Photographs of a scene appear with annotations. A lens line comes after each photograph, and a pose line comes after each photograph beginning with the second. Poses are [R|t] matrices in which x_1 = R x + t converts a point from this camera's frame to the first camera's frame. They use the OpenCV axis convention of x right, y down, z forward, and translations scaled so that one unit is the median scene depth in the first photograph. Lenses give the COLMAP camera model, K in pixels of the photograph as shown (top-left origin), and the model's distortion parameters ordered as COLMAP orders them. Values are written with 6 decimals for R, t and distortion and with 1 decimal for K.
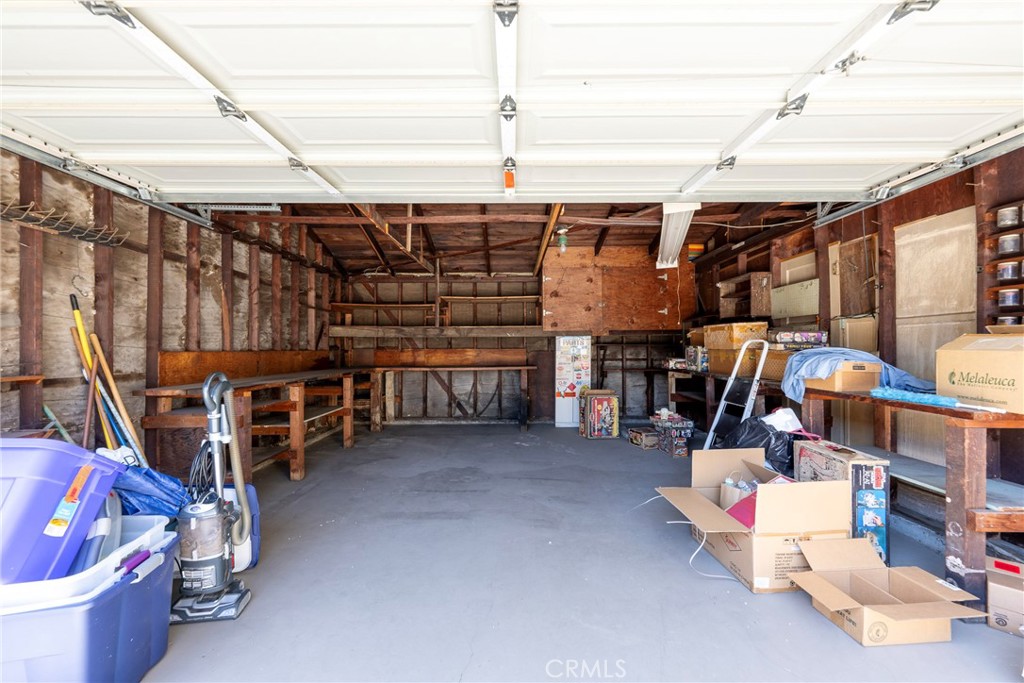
lens RADIAL K [[405.7, 0, 513.7], [0, 405.7, 343.5], [0, 0, 1]] dist [0.000612, 0.000384]
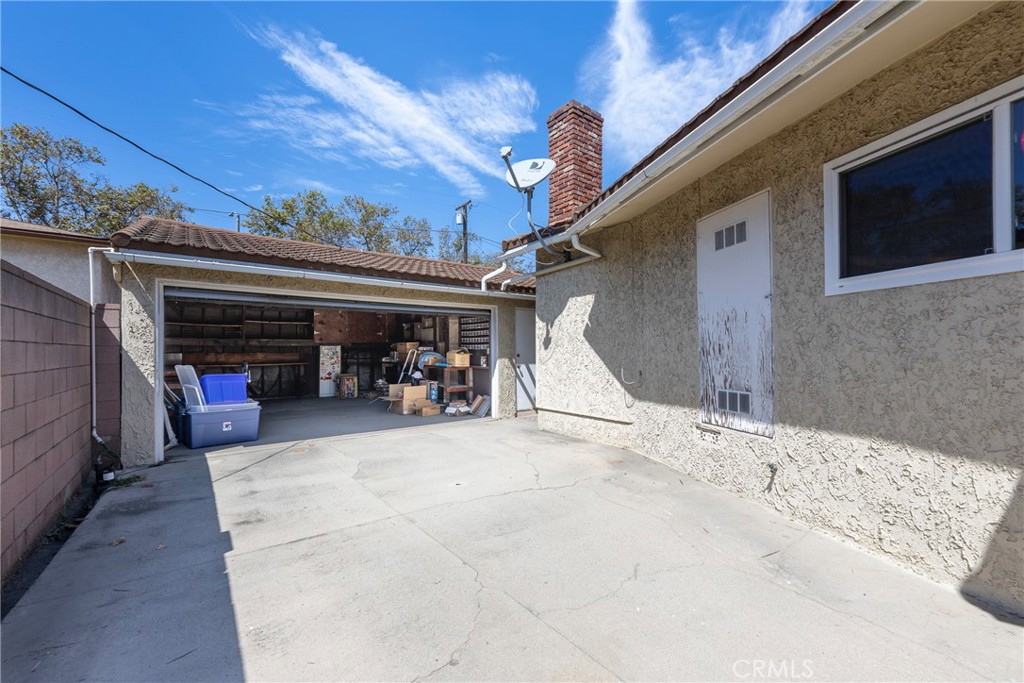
lens RADIAL K [[413.9, 0, 511.8], [0, 413.9, 350.6], [0, 0, 1]] dist [0.000362, 0.000254]
pose [[0.785848, 0.001452, 0.618418, -0.372526], [-0.006865, 0.999956, 0.006376, -0.013861], [-0.618381, -0.009256, 0.785824, -0.982541]]
